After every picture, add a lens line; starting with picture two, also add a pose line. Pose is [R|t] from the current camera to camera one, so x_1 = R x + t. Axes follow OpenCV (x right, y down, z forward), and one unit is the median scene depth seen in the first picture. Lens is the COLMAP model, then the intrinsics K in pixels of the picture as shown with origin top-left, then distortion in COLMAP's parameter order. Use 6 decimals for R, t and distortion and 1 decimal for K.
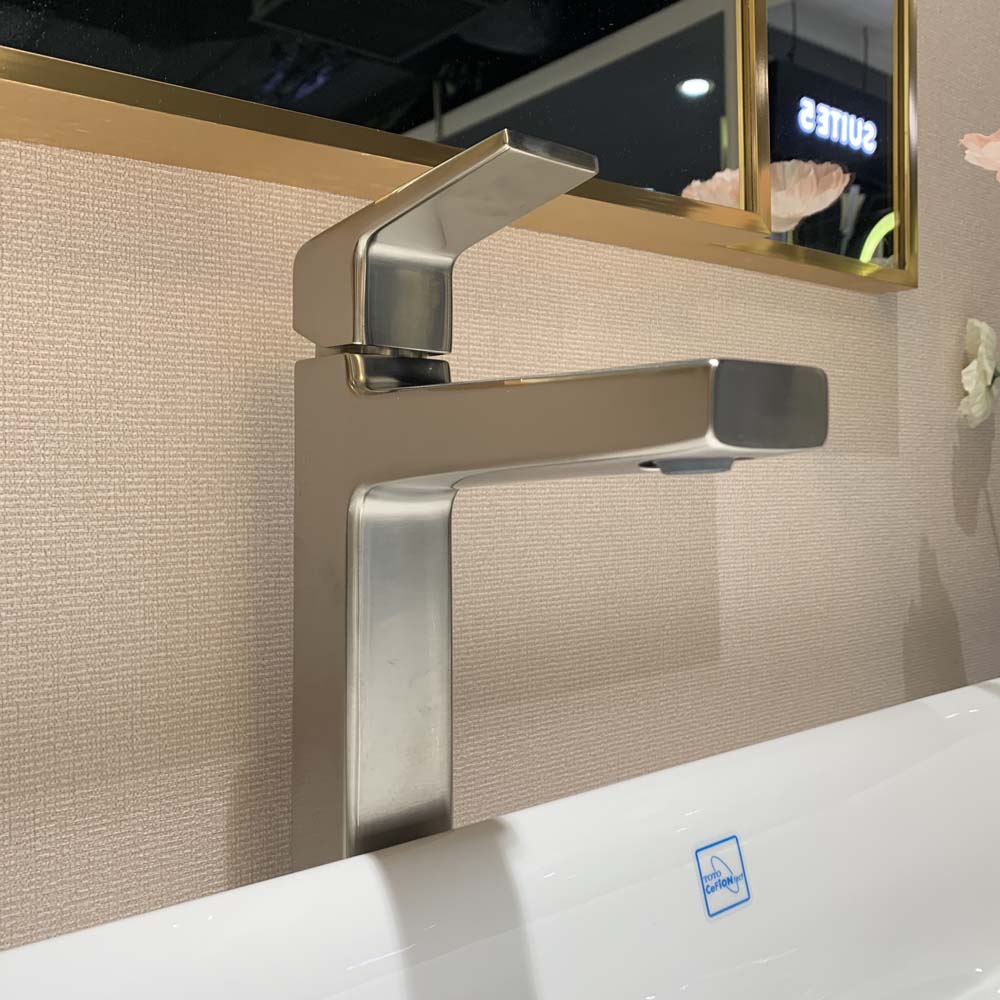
lens RADIAL K [[1018.8, 0, 502.6], [0, 1018.8, 510.0], [0, 0, 1]] dist [-0.000770, 0.000000]
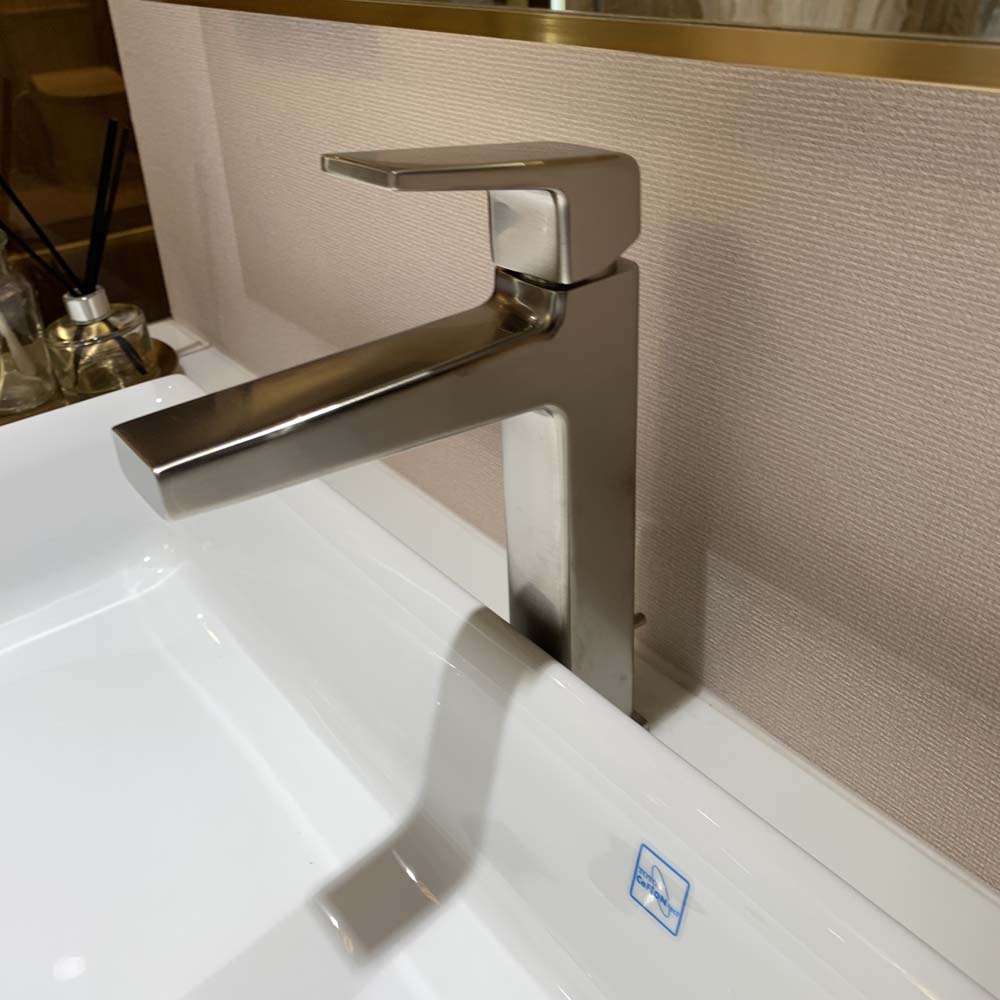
lens RADIAL K [[1095.5, 0, 483.1], [0, 1095.5, 503.7], [0, 0, 1]] dist [0.007597, 0.000000]
pose [[-0.037084, 0.523036, -0.851504, 0.919886], [0.031507, 0.852278, 0.522139, -0.501267], [0.998815, -0.007466, -0.048085, 0.891420]]
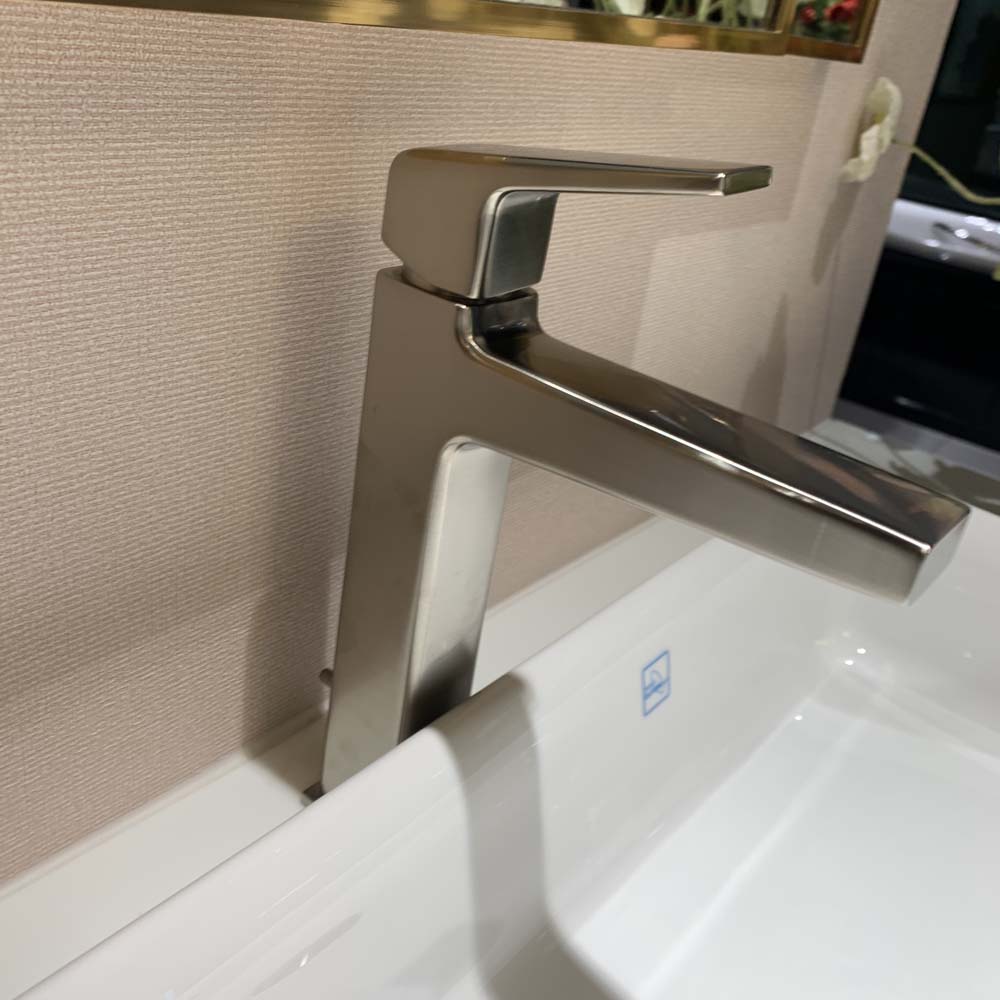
lens RADIAL K [[1018.8, 0, 487.0], [0, 1018.8, 514.3], [0, 0, 1]] dist [-0.000770, 0.000000]
pose [[0.964581, 0.026439, 0.262460, -0.321982], [-0.141605, 0.891351, 0.430629, -0.339345], [-0.222558, -0.452542, 0.863524, 0.057149]]
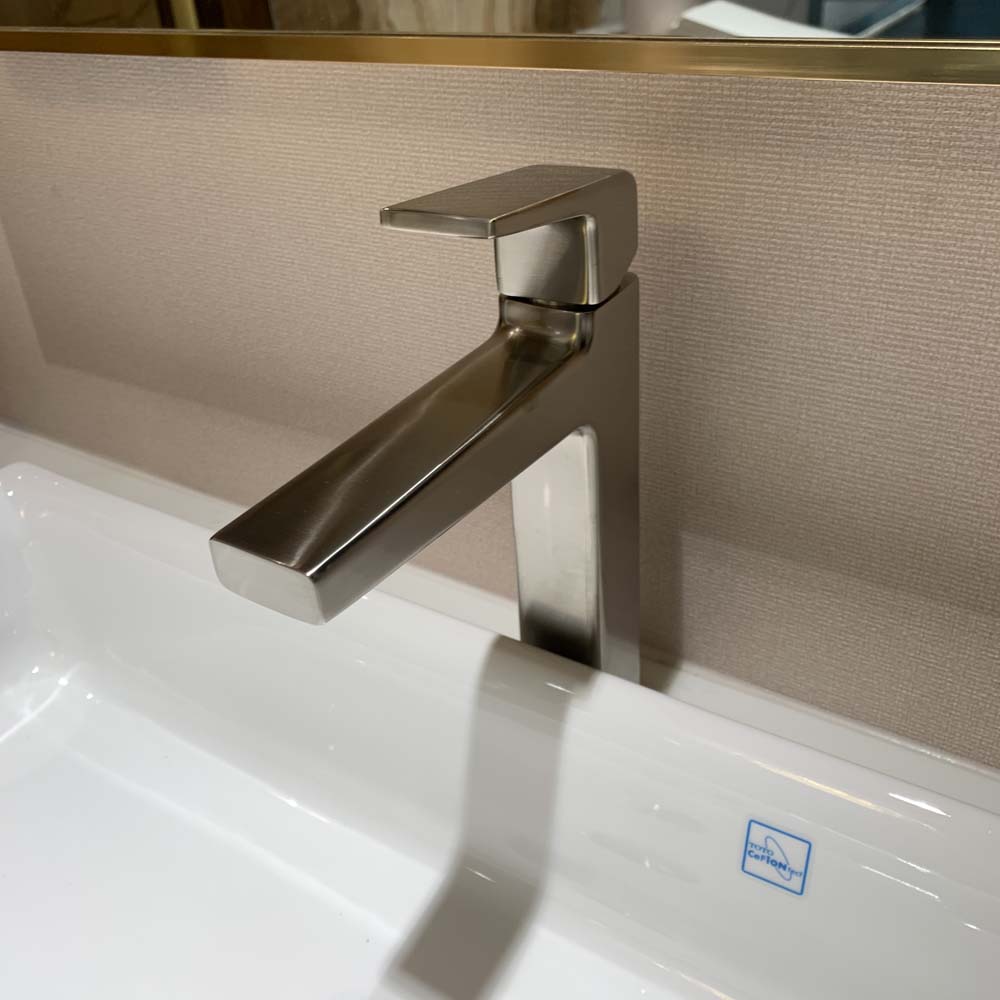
lens RADIAL K [[1095.5, 0, 499.9], [0, 1095.5, 502.8], [0, 0, 1]] dist [0.007597, 0.000000]
pose [[0.321194, 0.499801, -0.804384, 0.835564], [0.042130, 0.841008, 0.539380, -0.542349], [0.946076, -0.207135, 0.249070, 0.544097]]
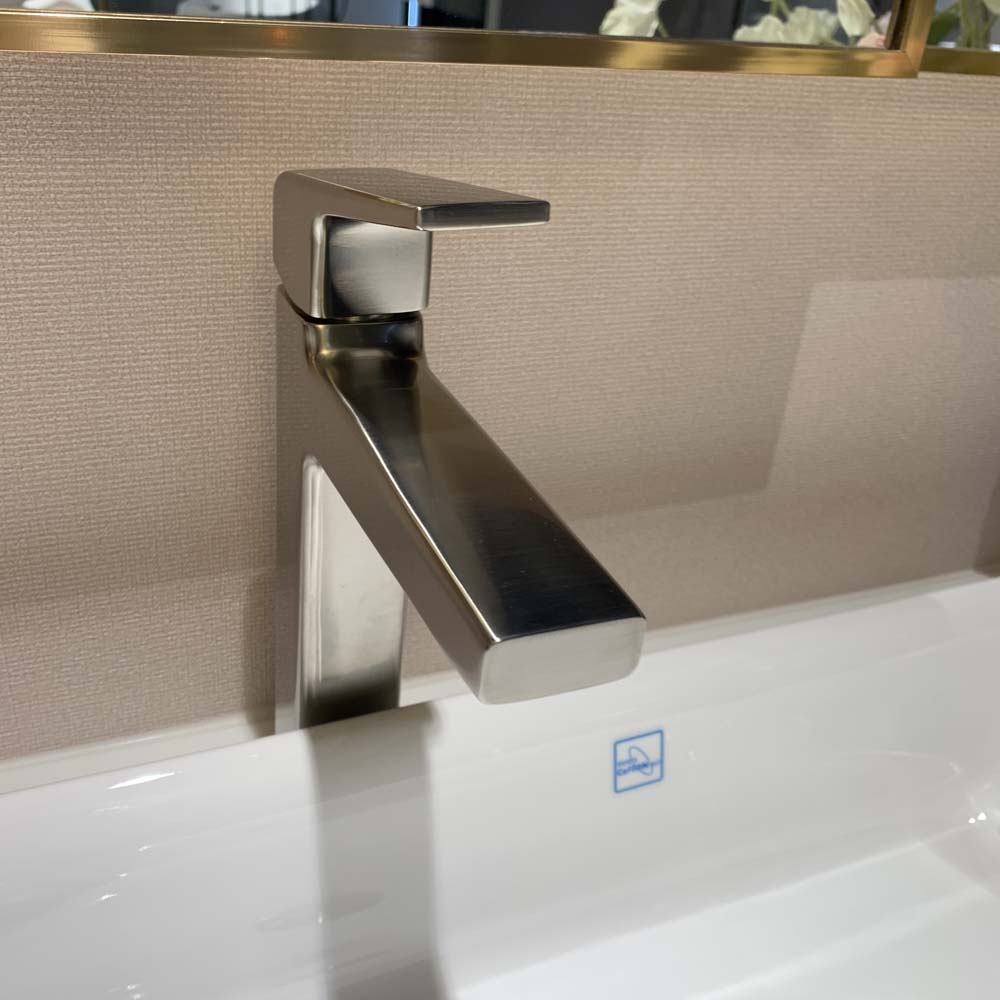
lens RADIAL K [[1018.8, 0, 494.8], [0, 1018.8, 503.1], [0, 0, 1]] dist [-0.000770, 0.000000]
pose [[0.961587, 0.206978, -0.180309, 0.208675], [-0.103590, 0.881905, 0.459906, -0.405271], [0.254206, -0.423561, 0.869469, 0.092234]]
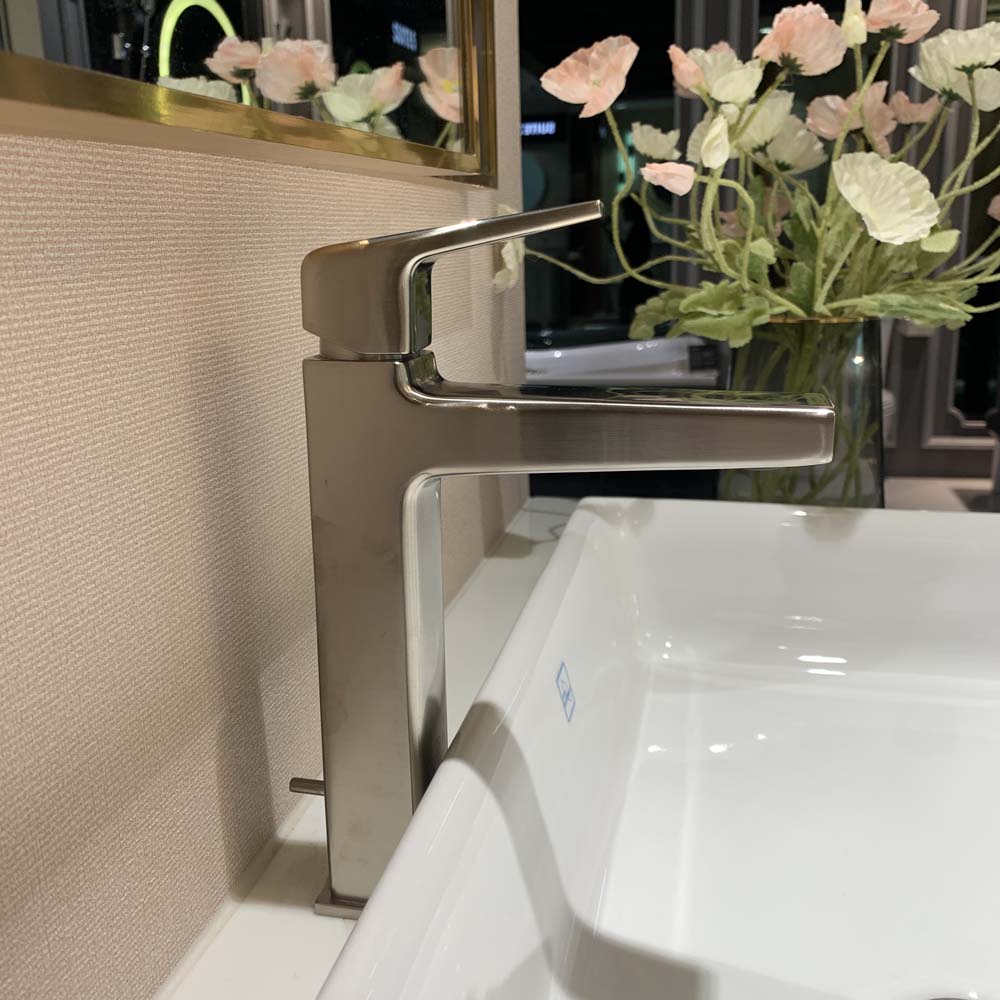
lens RADIAL K [[1018.8, 0, 495.0], [0, 1018.8, 507.0], [0, 0, 1]] dist [-0.000770, 0.000000]
pose [[0.774954, -0.169097, 0.608977, -0.671205], [0.031243, 0.972615, 0.230313, -0.219099], [-0.631245, -0.159456, 0.759015, 0.037584]]
